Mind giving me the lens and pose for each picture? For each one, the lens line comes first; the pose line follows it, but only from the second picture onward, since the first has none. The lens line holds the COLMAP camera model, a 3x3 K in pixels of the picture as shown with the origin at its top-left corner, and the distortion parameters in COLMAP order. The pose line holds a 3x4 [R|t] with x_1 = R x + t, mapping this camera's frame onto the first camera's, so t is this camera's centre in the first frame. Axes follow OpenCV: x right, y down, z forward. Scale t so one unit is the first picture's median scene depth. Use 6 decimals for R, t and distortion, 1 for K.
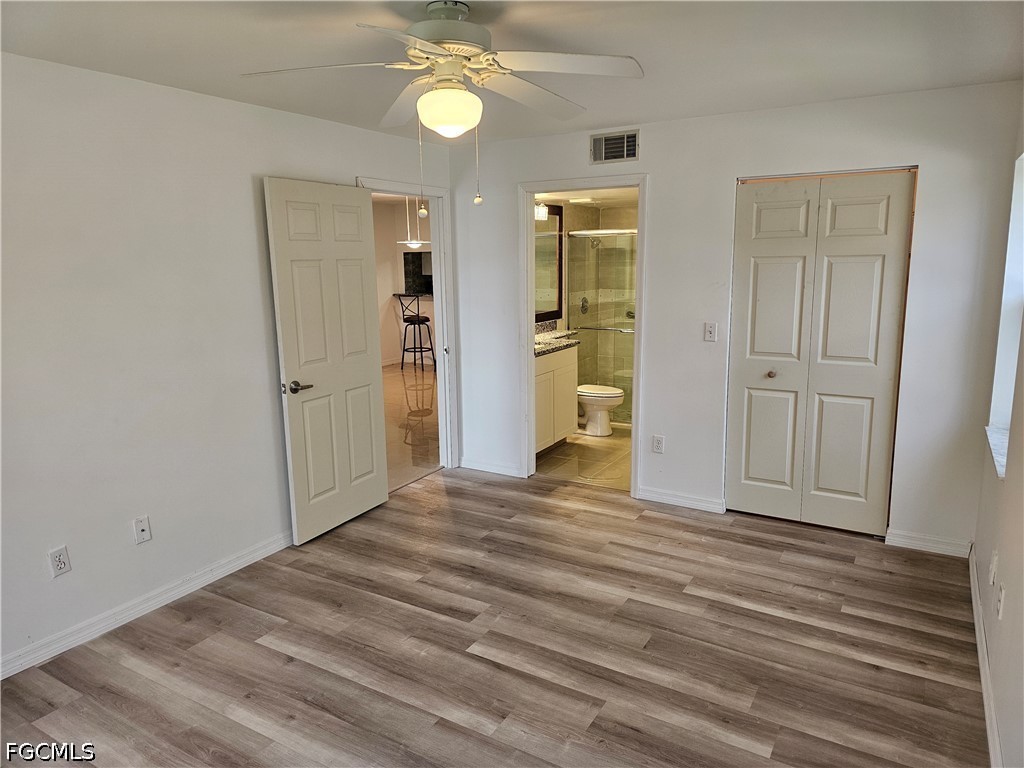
lens RADIAL K [[687.9, 0, 513.4], [0, 687.9, 385.9], [0, 0, 1]] dist [0.078497, -0.069590]
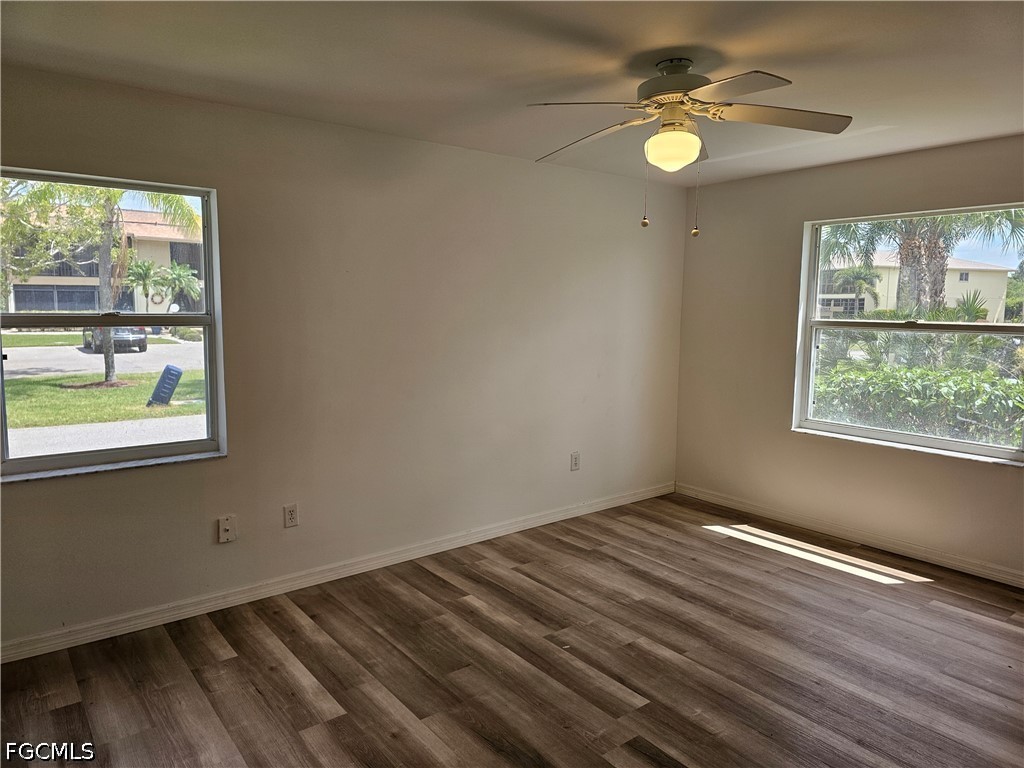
lens RADIAL K [[687.9, 0, 512.4], [0, 687.9, 383.2], [0, 0, 1]] dist [0.078497, -0.069590]
pose [[-0.931935, -0.037389, 0.360692, -0.216738], [0.070528, 0.956987, 0.281426, -0.290779], [-0.355700, 0.287710, -0.889213, 1.774305]]
